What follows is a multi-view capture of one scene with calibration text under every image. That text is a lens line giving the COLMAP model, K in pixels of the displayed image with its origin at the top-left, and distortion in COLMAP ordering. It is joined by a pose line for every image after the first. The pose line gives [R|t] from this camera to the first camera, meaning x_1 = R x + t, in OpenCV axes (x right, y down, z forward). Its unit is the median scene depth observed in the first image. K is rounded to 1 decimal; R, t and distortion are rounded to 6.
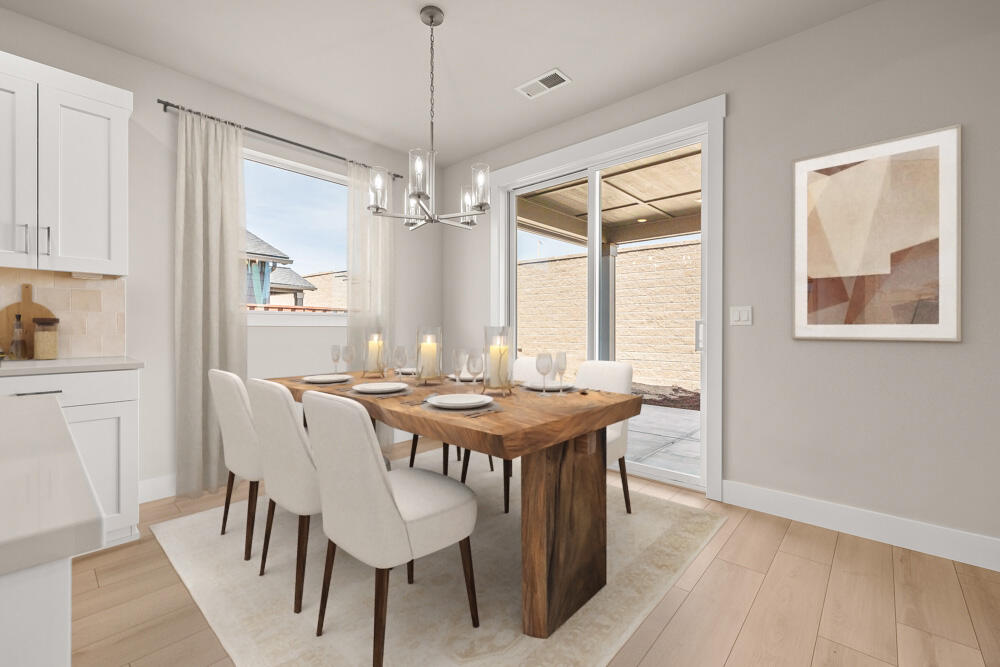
lens RADIAL K [[423.4, 0, 498.7], [0, 423.4, 330.8], [0, 0, 1]] dist [-0.008189, 0.000255]
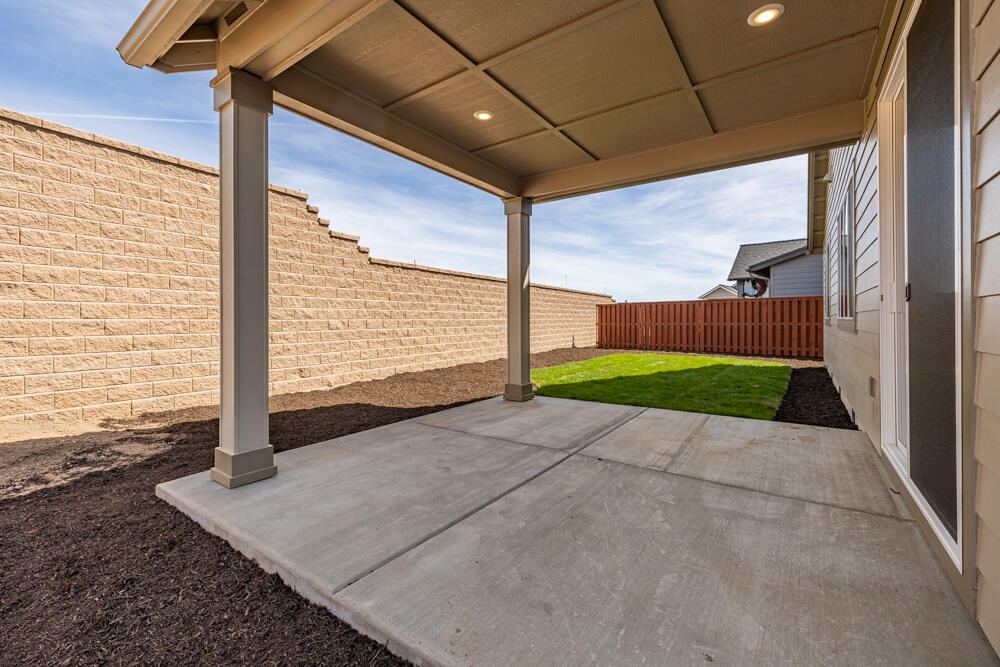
lens RADIAL K [[423.4, 0, 491.8], [0, 423.4, 325.3], [0, 0, 1]] dist [-0.008189, 0.000255]
pose [[-0.108559, -0.014039, 0.993991, -0.119492], [0.001958, 0.999895, 0.014336, 0.014507], [-0.994088, 0.003502, -0.108520, 0.574913]]
